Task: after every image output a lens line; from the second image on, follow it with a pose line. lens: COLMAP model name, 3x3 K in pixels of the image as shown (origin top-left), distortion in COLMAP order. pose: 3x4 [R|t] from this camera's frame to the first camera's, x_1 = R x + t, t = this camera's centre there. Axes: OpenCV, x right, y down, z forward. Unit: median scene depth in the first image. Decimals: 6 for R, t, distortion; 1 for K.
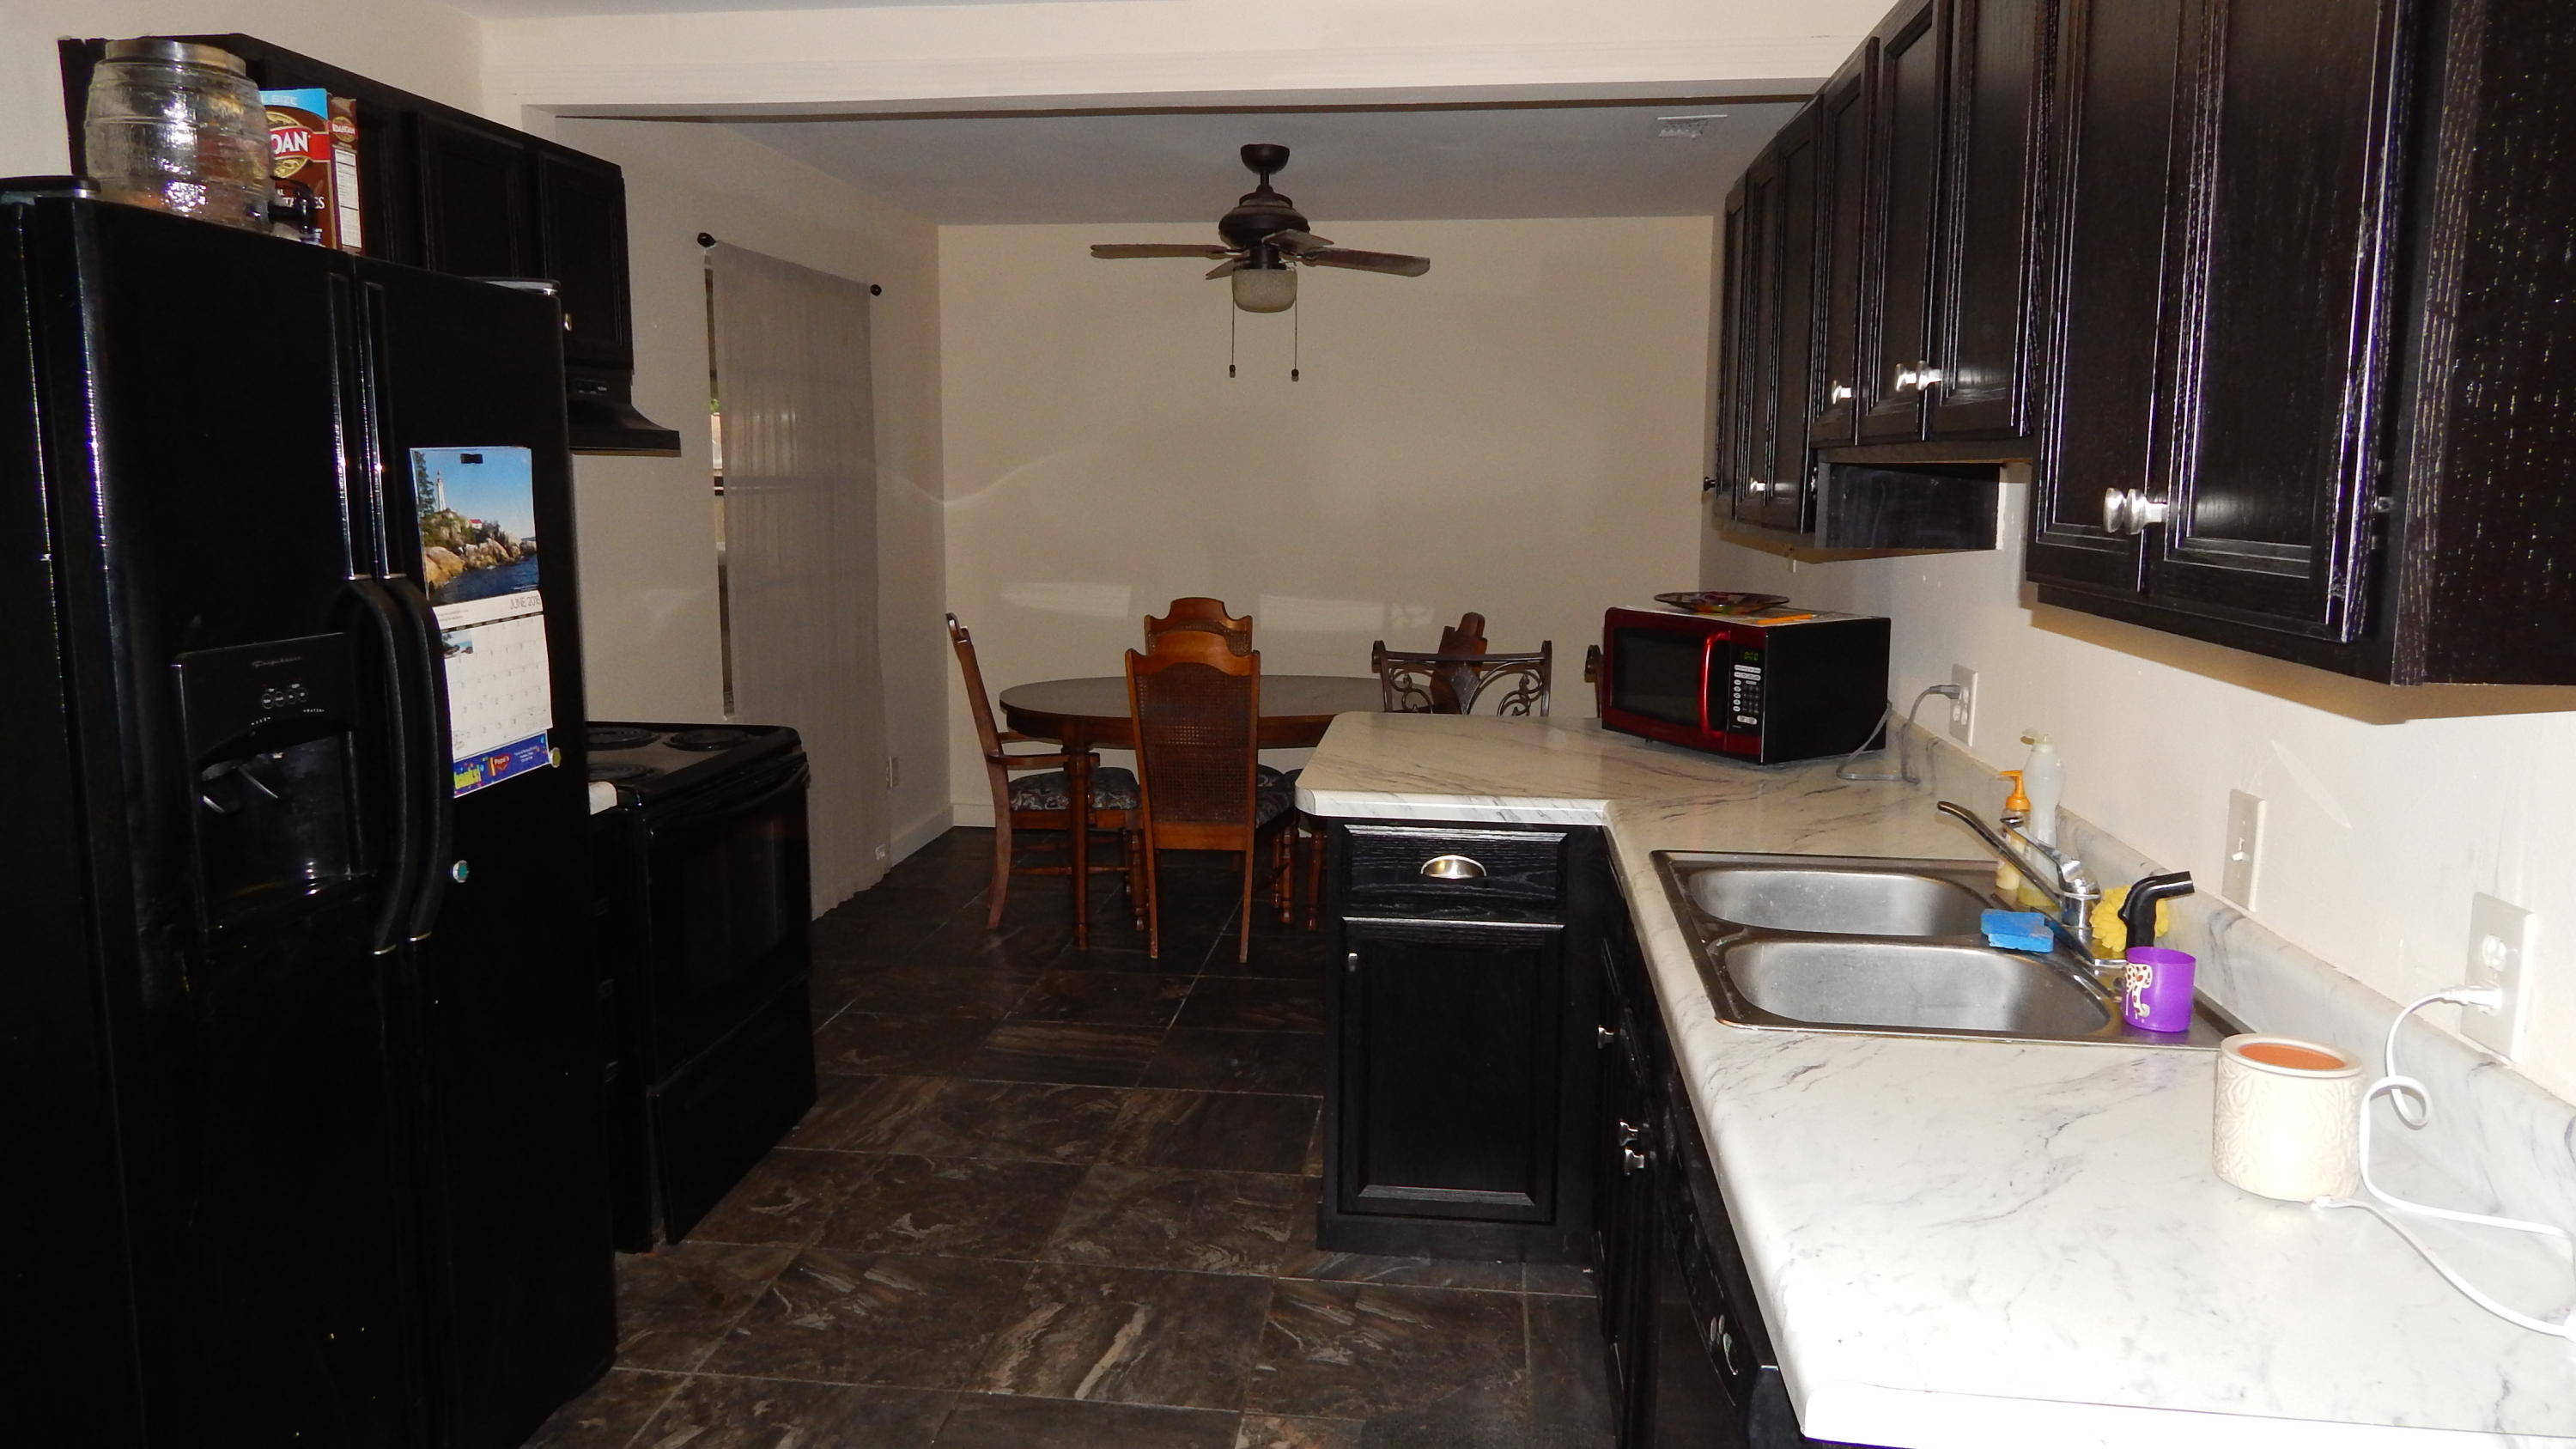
lens RADIAL K [[1711.0, 0, 1313.5], [0, 1711.0, 721.6], [0, 0, 1]] dist [0.031001, -0.059391]
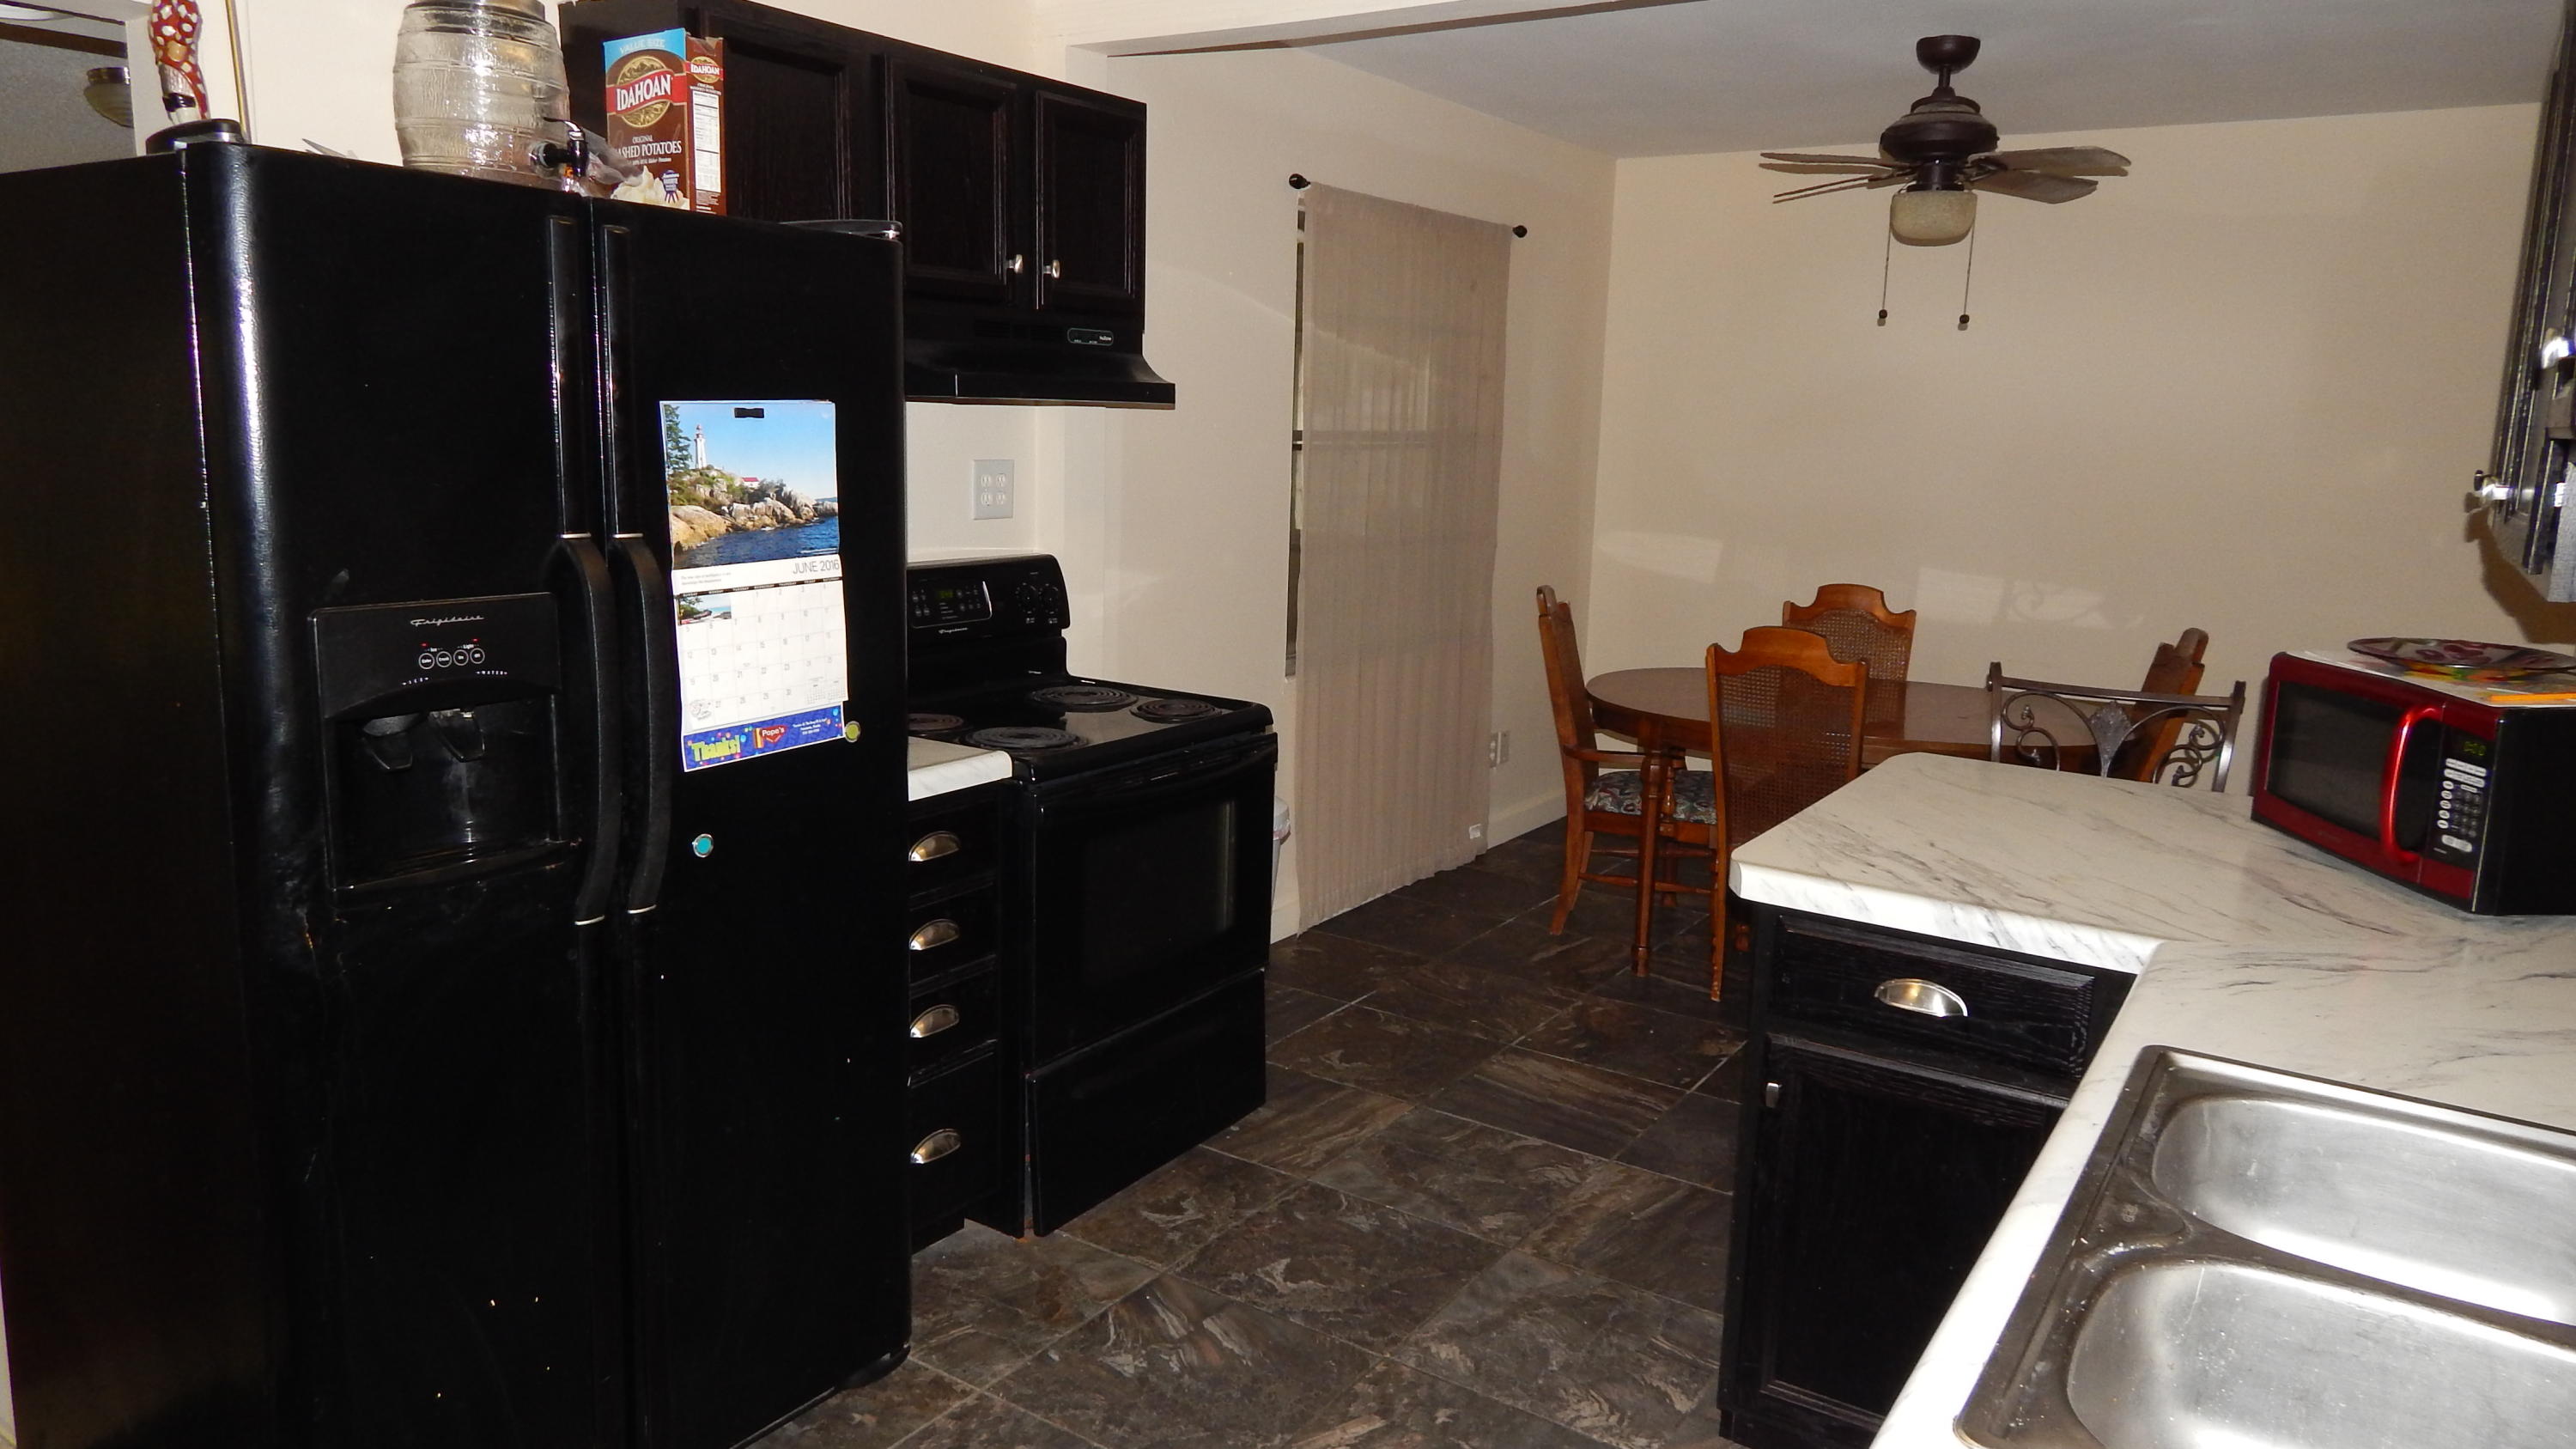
lens RADIAL K [[1720.9, 0, 1280.7], [0, 1720.9, 723.9], [0, 0, 1]] dist [-0.000737, -0.004117]
pose [[0.883527, 0.103330, -0.456841, 0.161835], [-0.090156, 0.994641, 0.050612, -0.042756], [0.459622, -0.003531, 0.888108, 0.219083]]
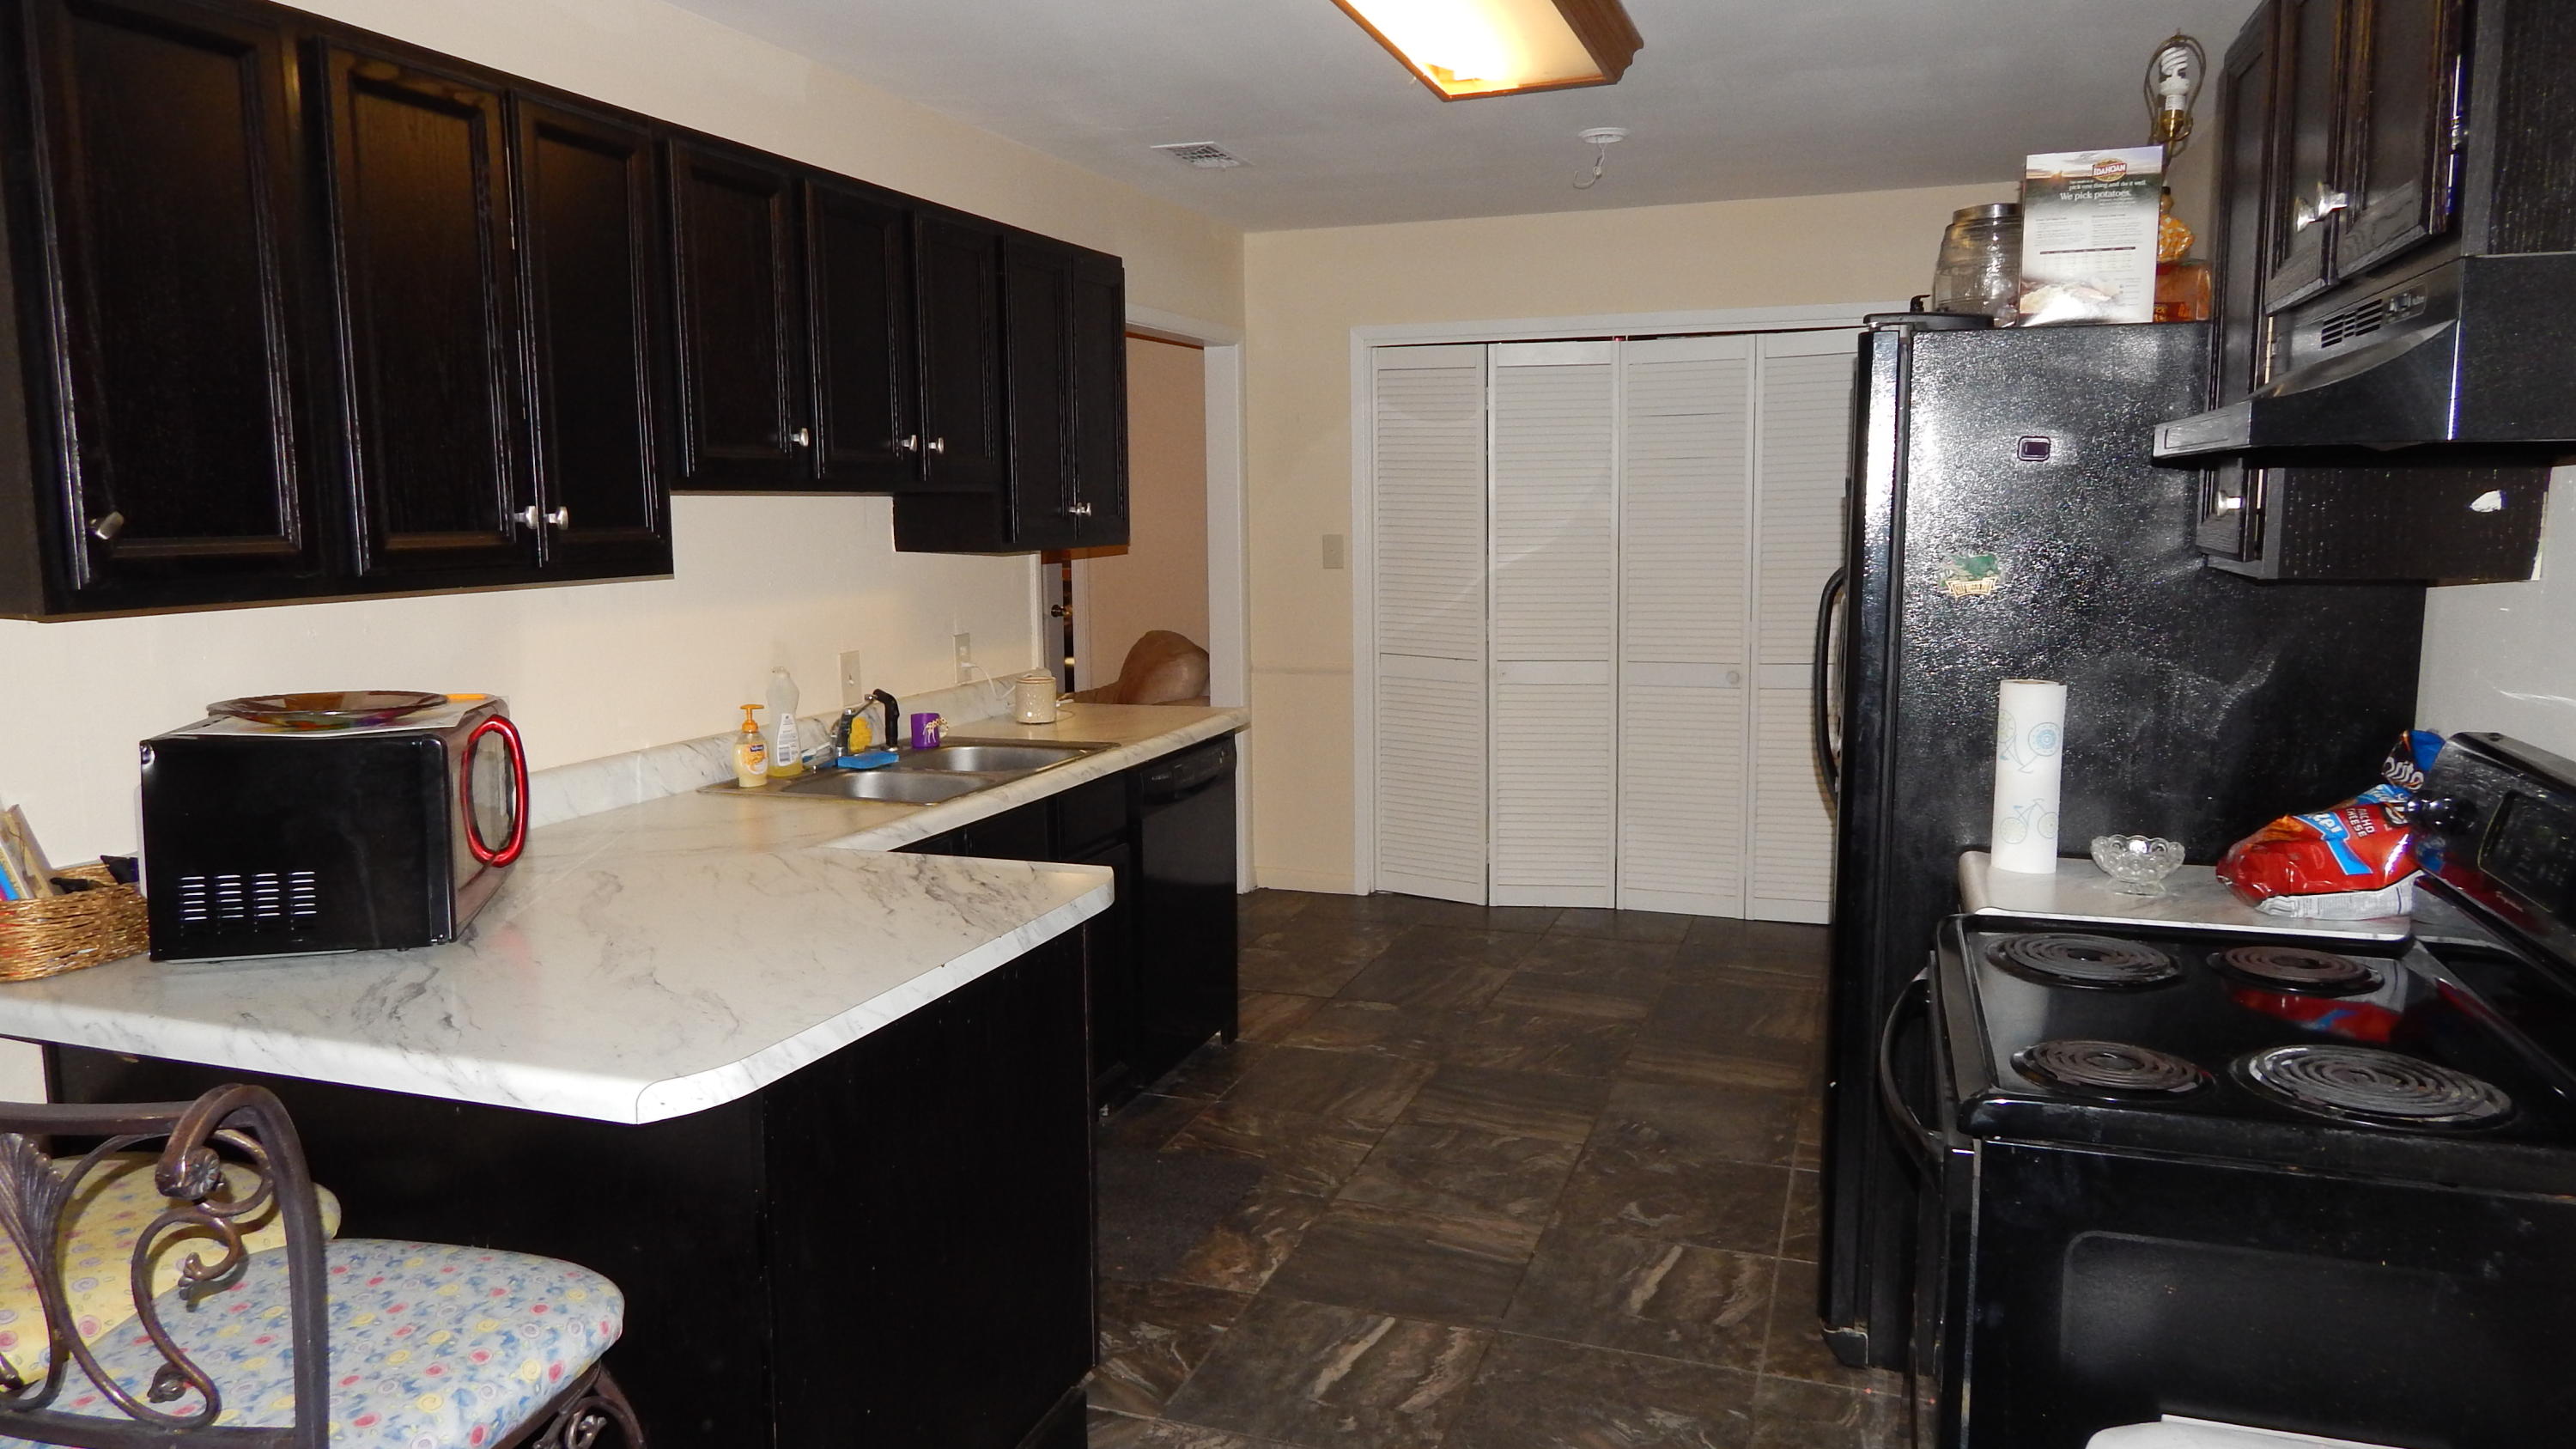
lens RADIAL K [[1692.4, 0, 1282.8], [0, 1692.4, 735.1], [0, 0, 1]] dist [-0.001465, 0.000156]
pose [[-0.969488, -0.036811, 0.242358, -0.289412], [0.033151, 0.959891, 0.278408, -0.254137], [-0.242885, 0.277948, -0.929382, 1.744016]]
